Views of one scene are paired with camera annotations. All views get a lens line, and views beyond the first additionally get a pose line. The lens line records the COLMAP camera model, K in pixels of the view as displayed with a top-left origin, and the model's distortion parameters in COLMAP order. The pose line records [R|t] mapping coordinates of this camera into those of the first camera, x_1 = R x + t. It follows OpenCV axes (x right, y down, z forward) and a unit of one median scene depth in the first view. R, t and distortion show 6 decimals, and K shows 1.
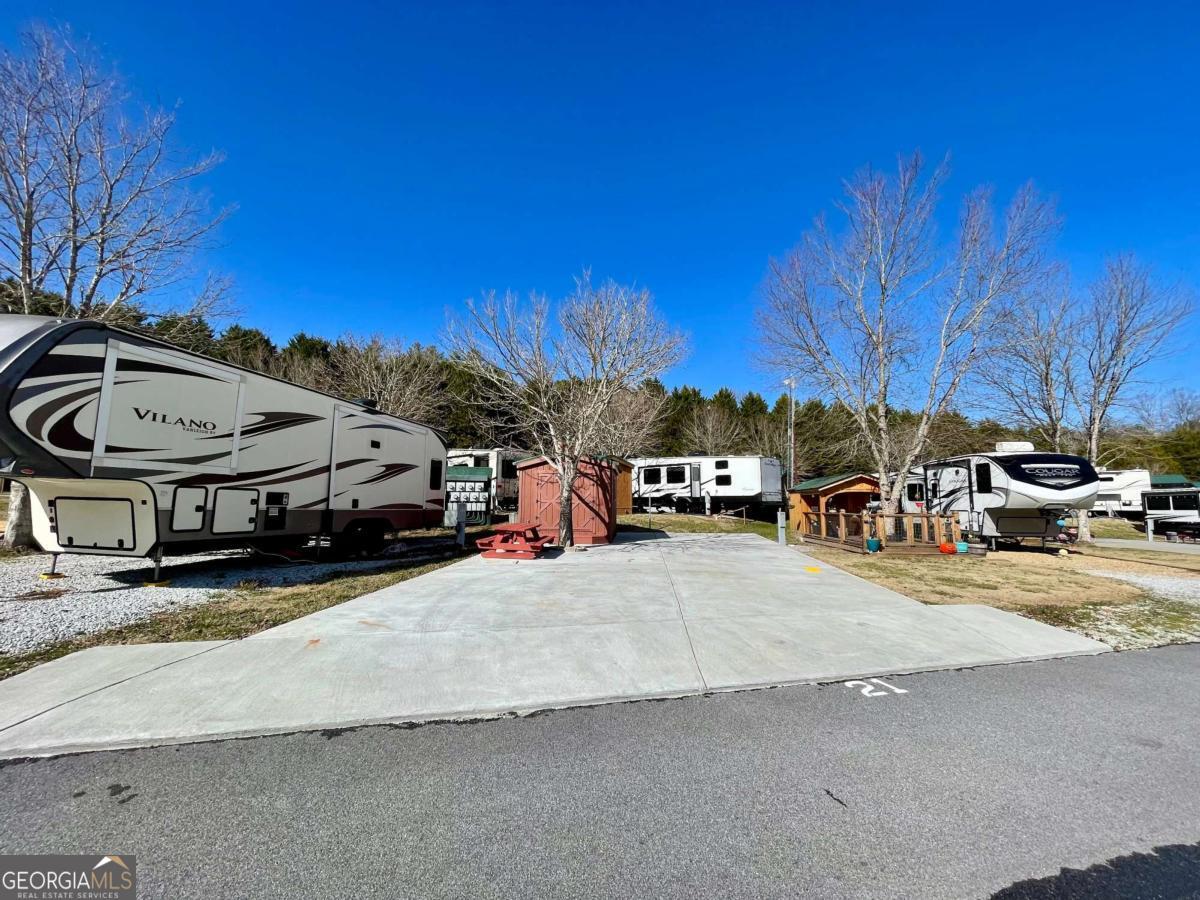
lens RADIAL K [[488.9, 0, 595.1], [0, 488.9, 450.6], [0, 0, 1]] dist [-0.004865, 0.001298]
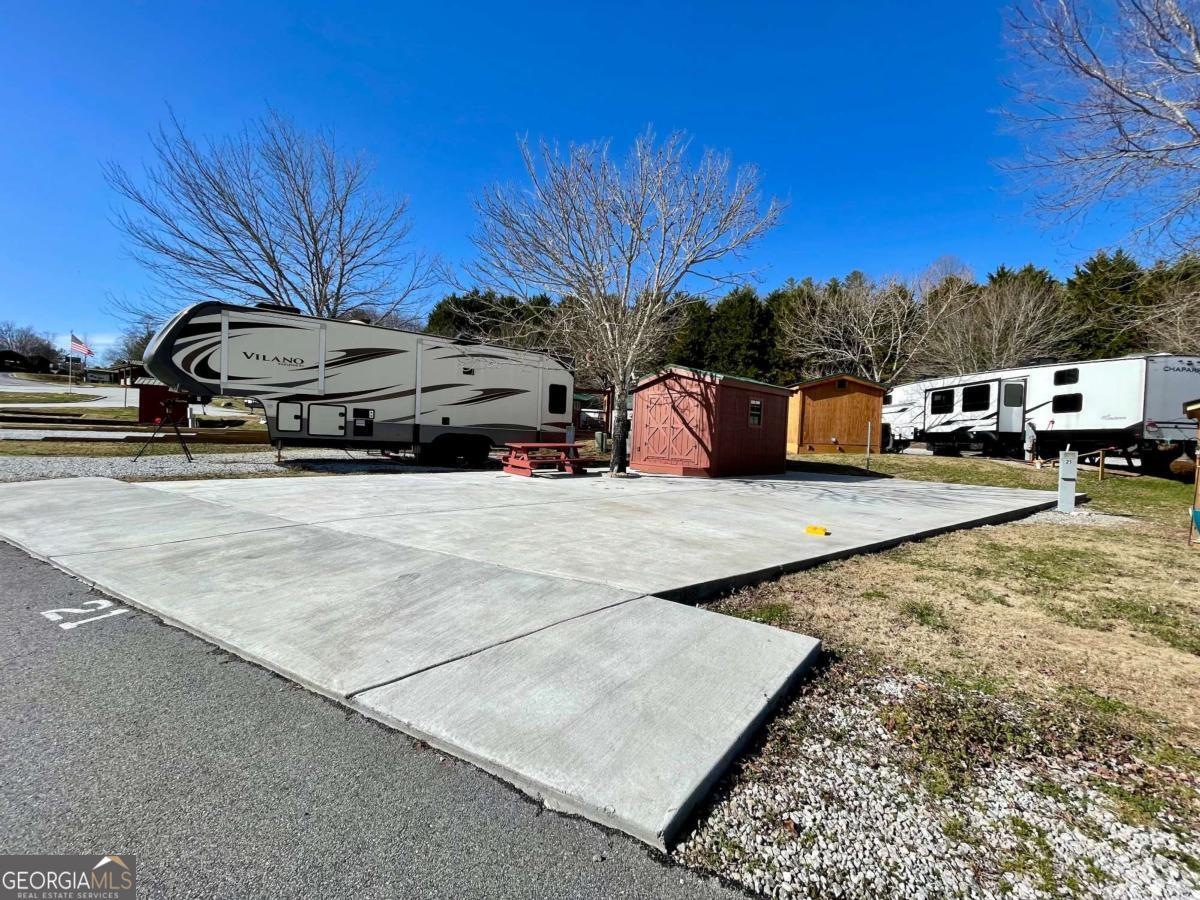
lens RADIAL K [[488.9, 0, 598.2], [0, 488.9, 450.4], [0, 0, 1]] dist [-0.004865, 0.001298]
pose [[0.702547, 0.038210, -0.710611, 0.665480], [0.042844, 0.994475, 0.095831, 0.084758], [0.710347, -0.097772, 0.697028, 0.435550]]
